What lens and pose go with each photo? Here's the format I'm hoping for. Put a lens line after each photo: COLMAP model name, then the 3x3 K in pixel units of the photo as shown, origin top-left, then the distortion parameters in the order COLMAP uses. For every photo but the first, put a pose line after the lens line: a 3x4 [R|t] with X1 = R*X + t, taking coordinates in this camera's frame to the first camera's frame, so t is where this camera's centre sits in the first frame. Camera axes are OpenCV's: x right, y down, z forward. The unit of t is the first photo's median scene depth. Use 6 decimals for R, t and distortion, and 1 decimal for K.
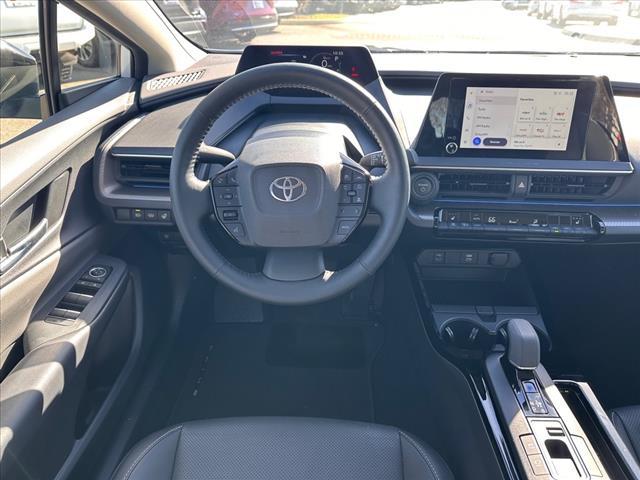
lens RADIAL K [[448.2, 0, 320.9], [0, 448.2, 238.1], [0, 0, 1]] dist [0.001441, -0.006140]
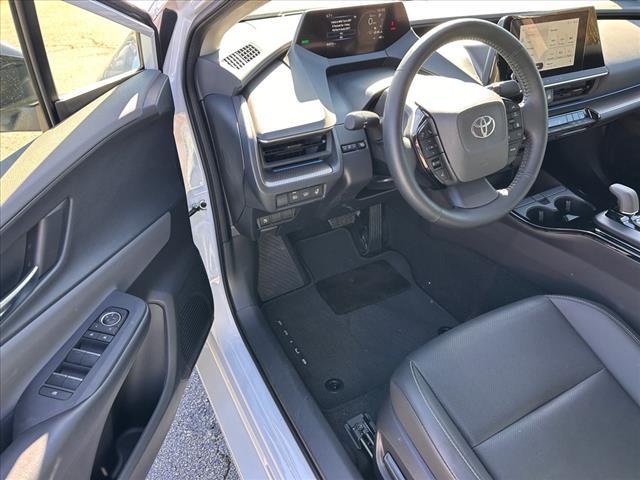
lens RADIAL K [[448.2, 0, 320.9], [0, 448.2, 238.1], [0, 0, 1]] dist [0.001441, -0.006140]
pose [[0.853842, -0.308510, 0.419256, -0.876338], [0.275287, 0.951215, 0.139311, -0.097066], [-0.441782, -0.003534, 0.897116, 0.110300]]
